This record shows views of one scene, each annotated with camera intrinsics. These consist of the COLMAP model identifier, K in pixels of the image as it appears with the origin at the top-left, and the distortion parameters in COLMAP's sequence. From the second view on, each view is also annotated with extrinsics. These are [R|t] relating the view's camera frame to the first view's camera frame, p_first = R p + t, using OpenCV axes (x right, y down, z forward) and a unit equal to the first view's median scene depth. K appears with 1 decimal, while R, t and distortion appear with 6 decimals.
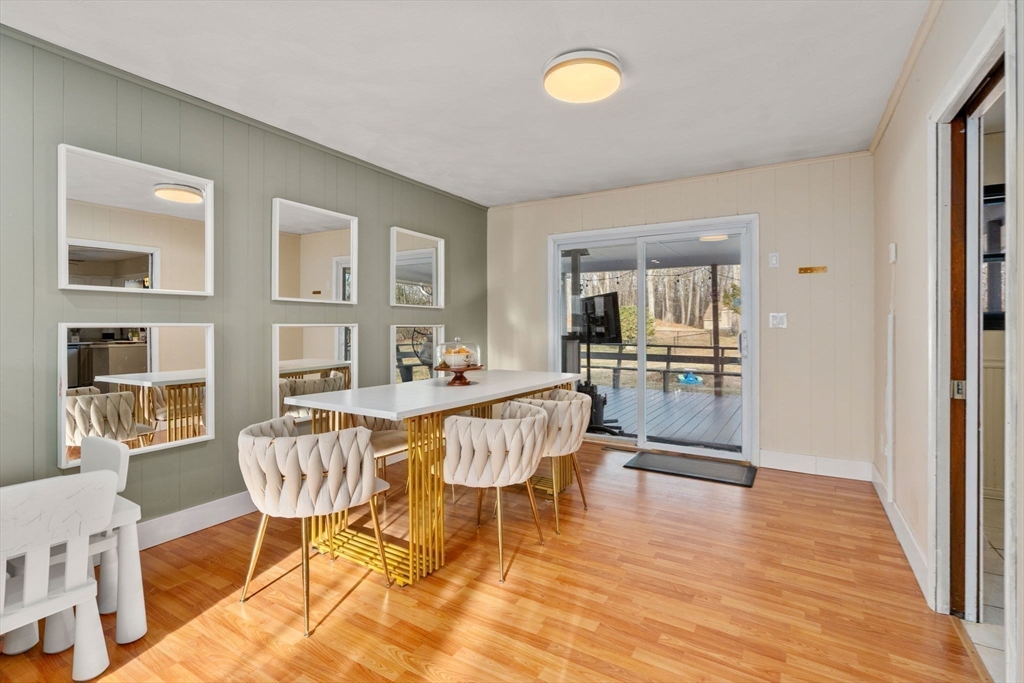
lens RADIAL K [[470.9, 0, 514.9], [0, 470.9, 325.7], [0, 0, 1]] dist [-0.008957, 0.004240]
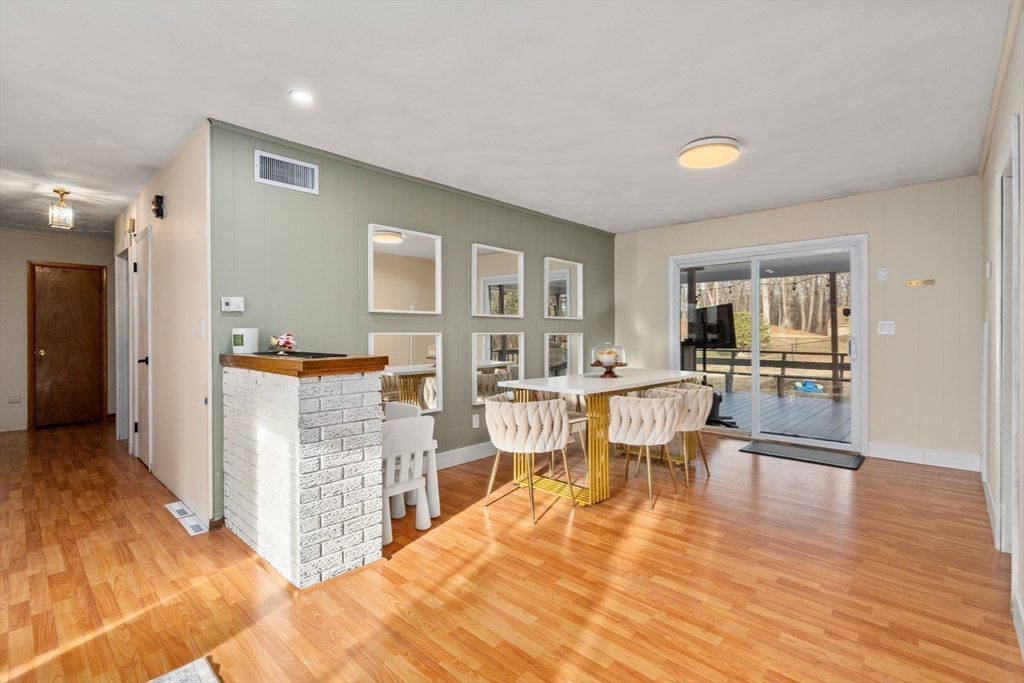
lens RADIAL K [[470.9, 0, 511.0], [0, 470.9, 334.9], [0, 0, 1]] dist [-0.008957, 0.004240]
pose [[0.976779, -0.002543, -0.214234, -0.089727], [0.003514, 0.999985, 0.004150, -0.002814], [0.214221, -0.004806, 0.976773, -0.329345]]
